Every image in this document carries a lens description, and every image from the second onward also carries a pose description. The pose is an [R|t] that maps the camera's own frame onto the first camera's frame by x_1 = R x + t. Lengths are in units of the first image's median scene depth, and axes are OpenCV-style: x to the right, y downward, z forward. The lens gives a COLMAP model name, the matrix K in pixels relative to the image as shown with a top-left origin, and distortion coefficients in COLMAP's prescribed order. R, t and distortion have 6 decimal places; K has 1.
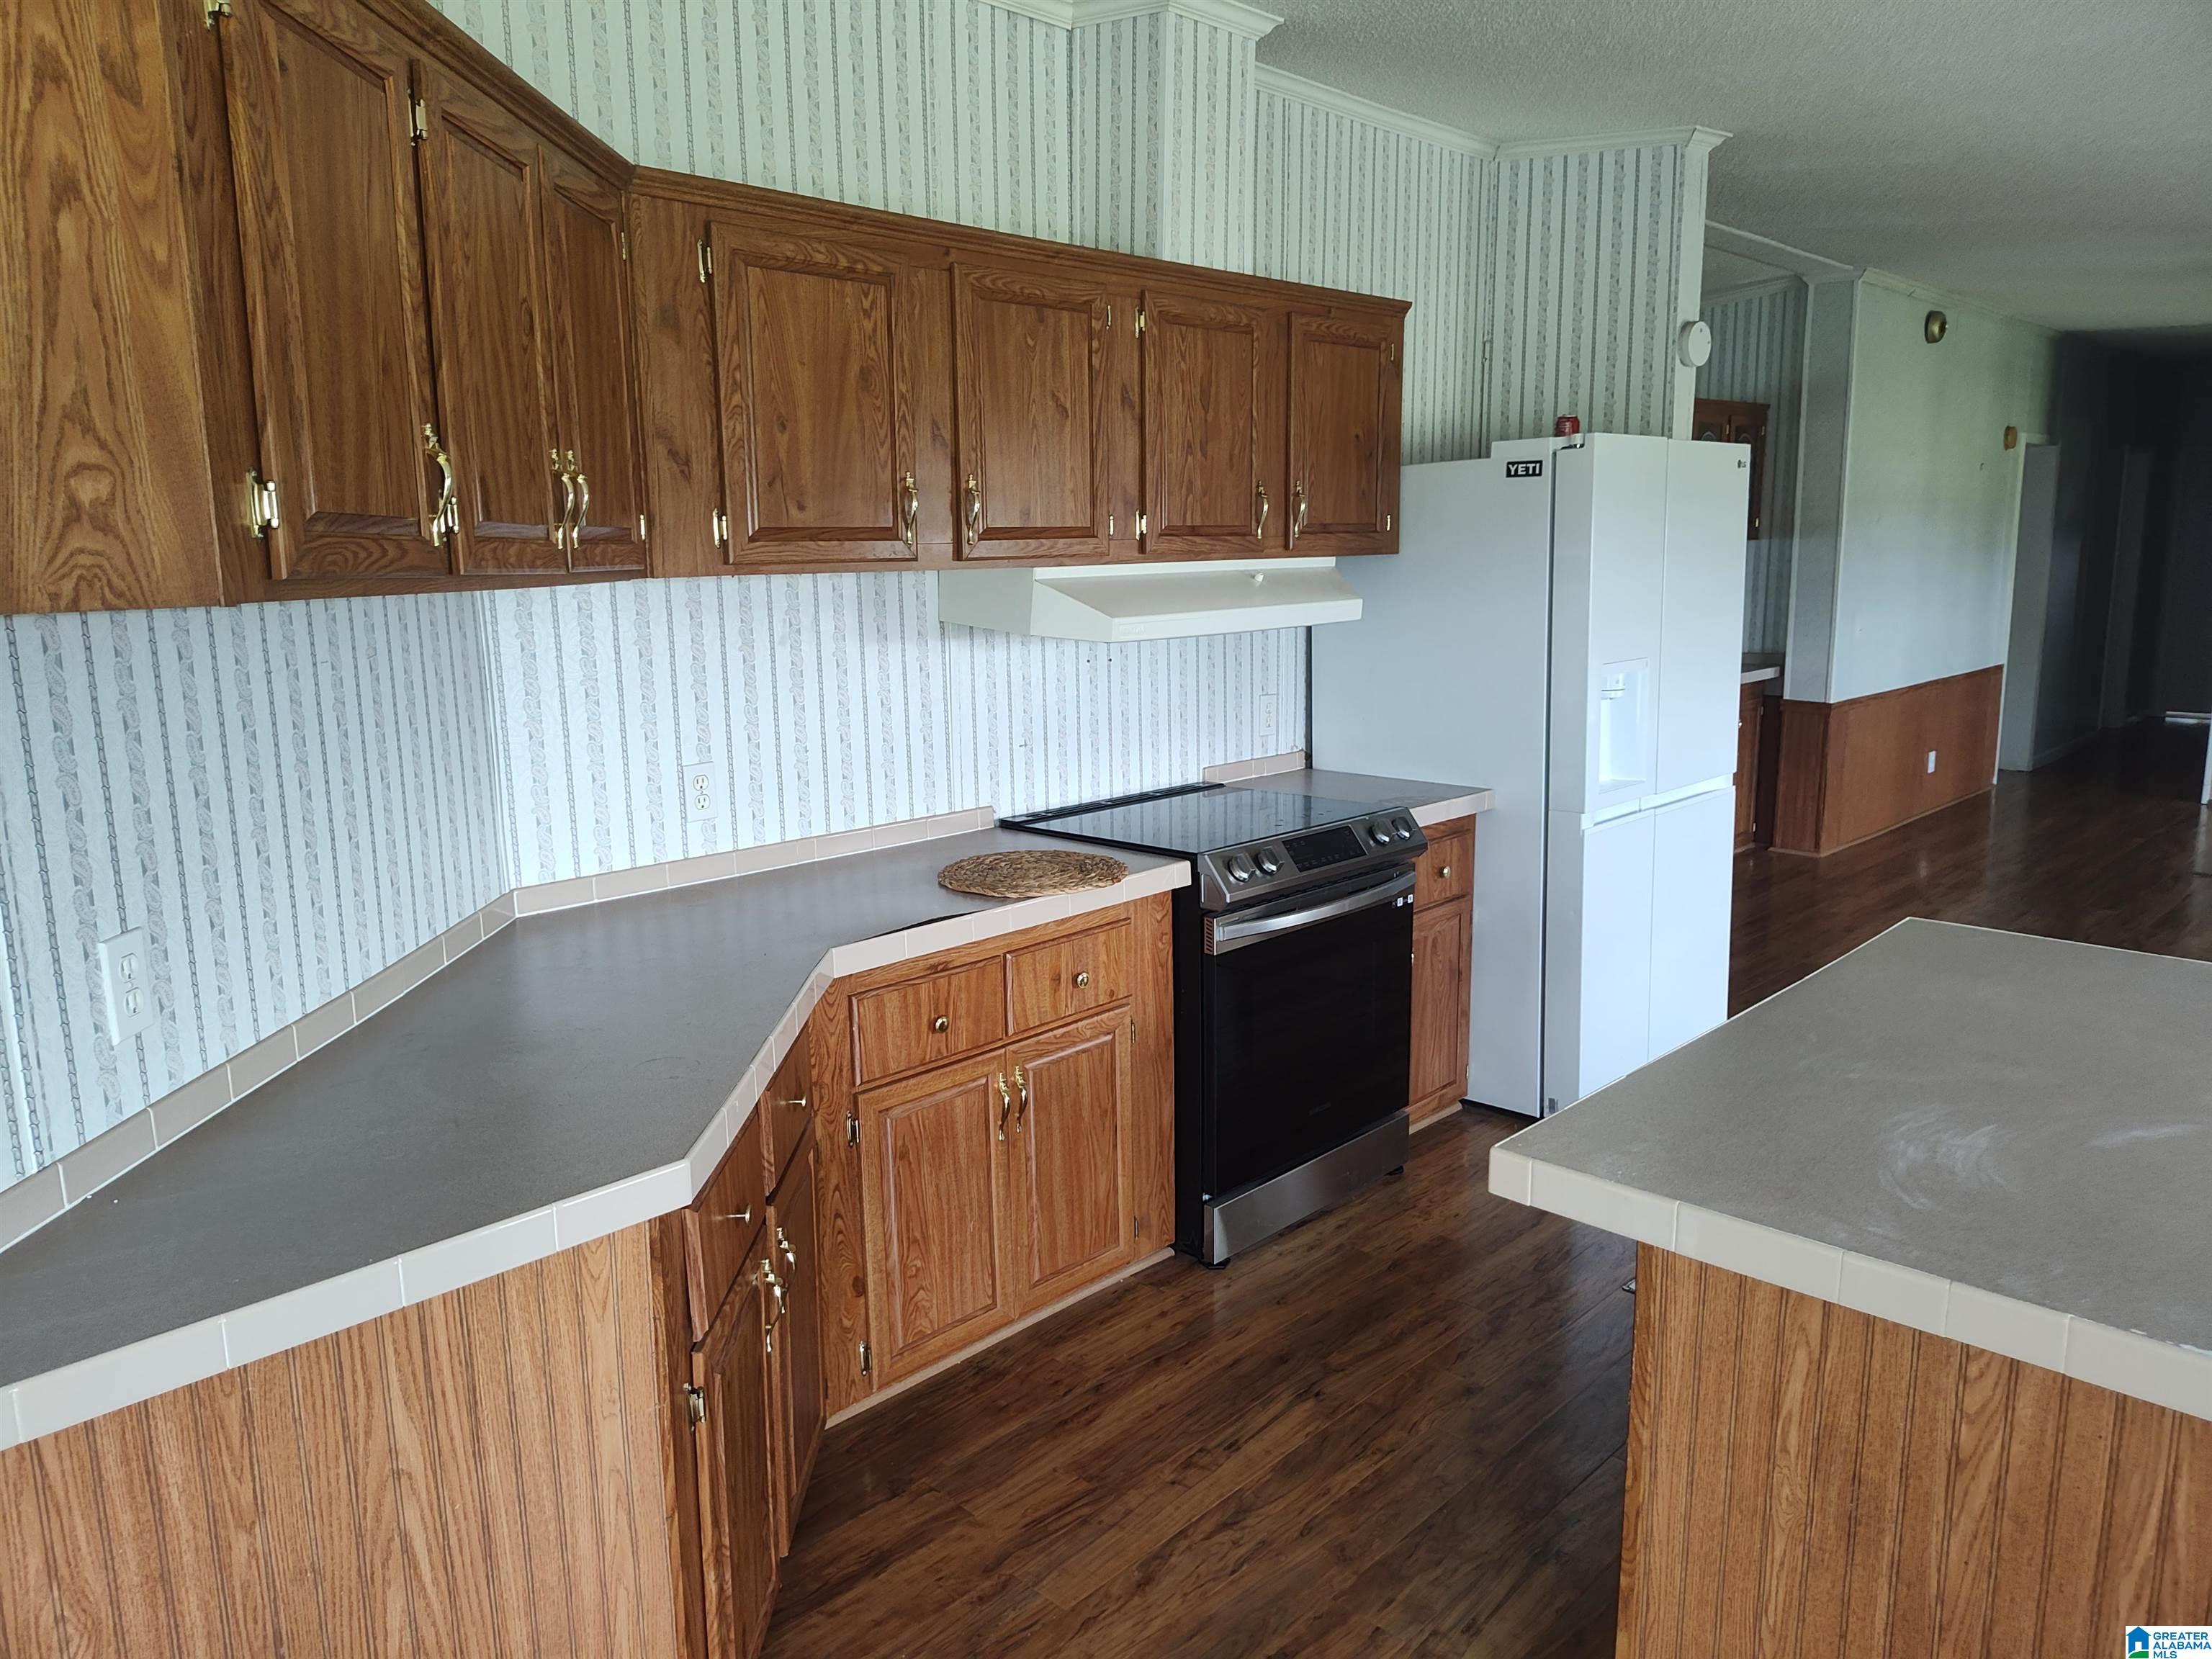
lens RADIAL K [[1506.4, 0, 1084.3], [0, 1506.4, 826.4], [0, 0, 1]] dist [0.024288, -0.026080]
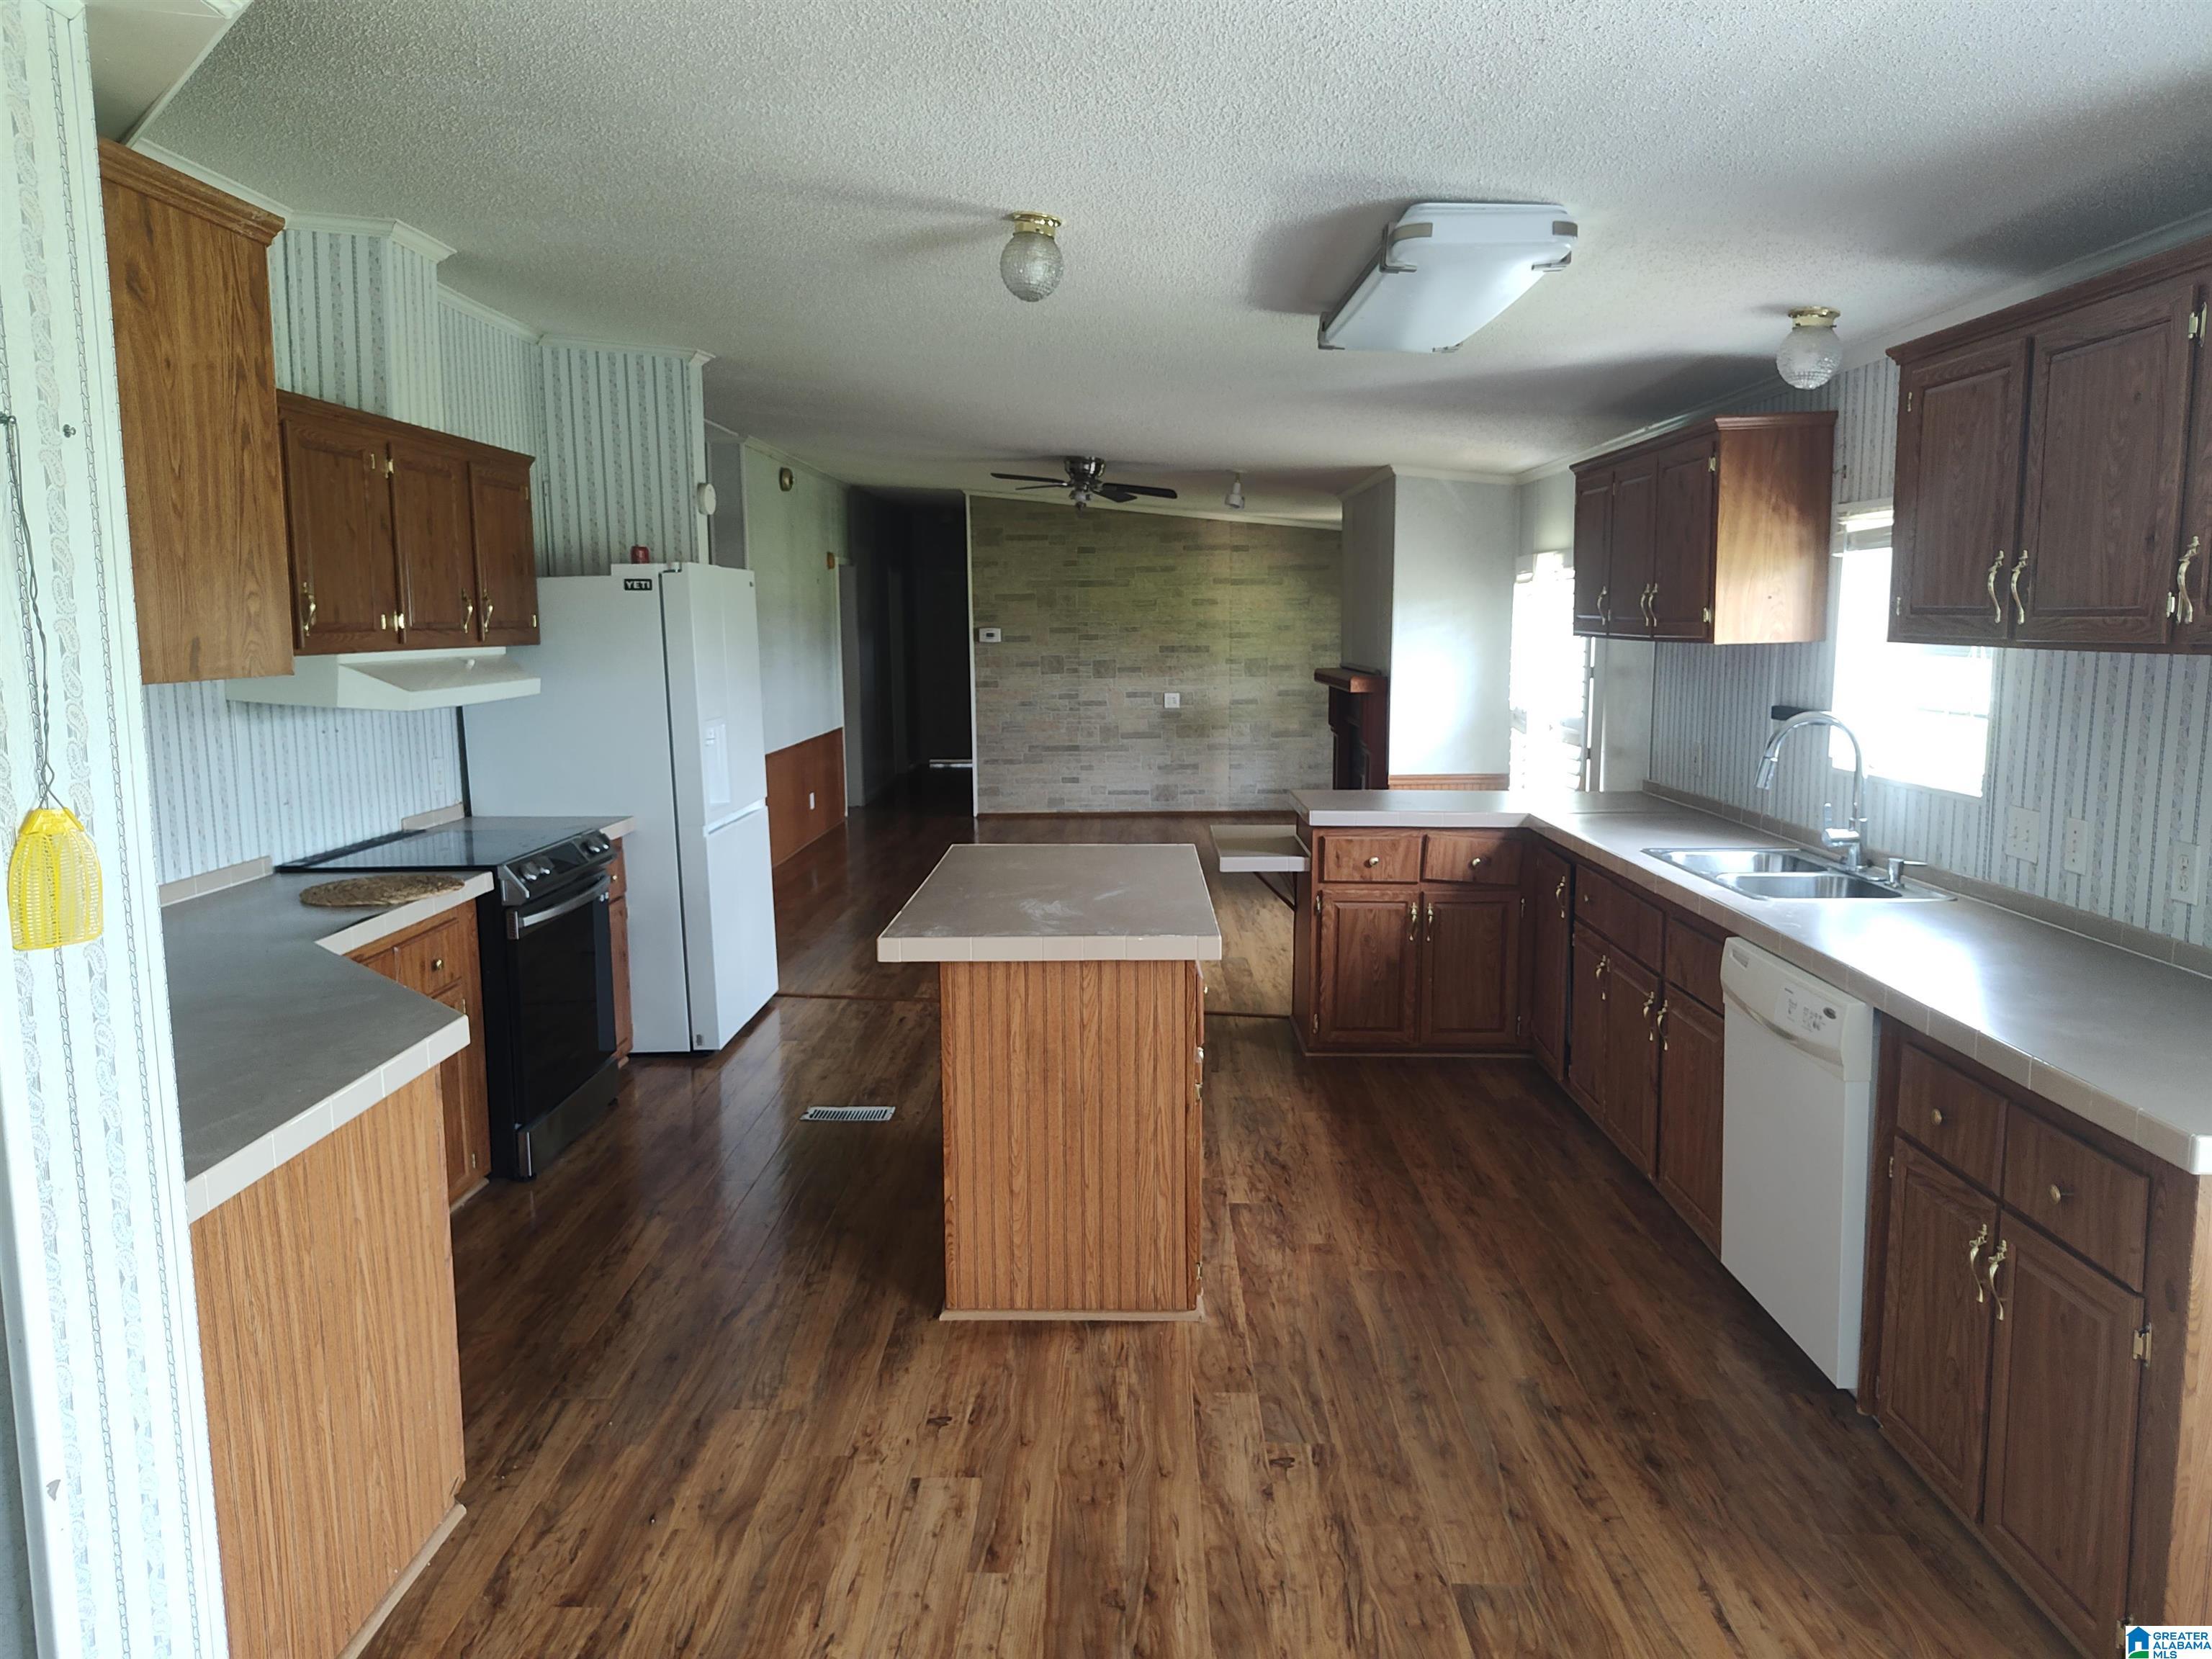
lens RADIAL K [[1506.4, 0, 1119.2], [0, 1506.4, 826.3], [0, 0, 1]] dist [0.024288, -0.026080]
pose [[0.712391, -0.083573, 0.696789, -0.426336], [0.124677, 0.992161, -0.008468, 0.058874], [-0.690620, 0.092906, 0.717226, -0.322899]]
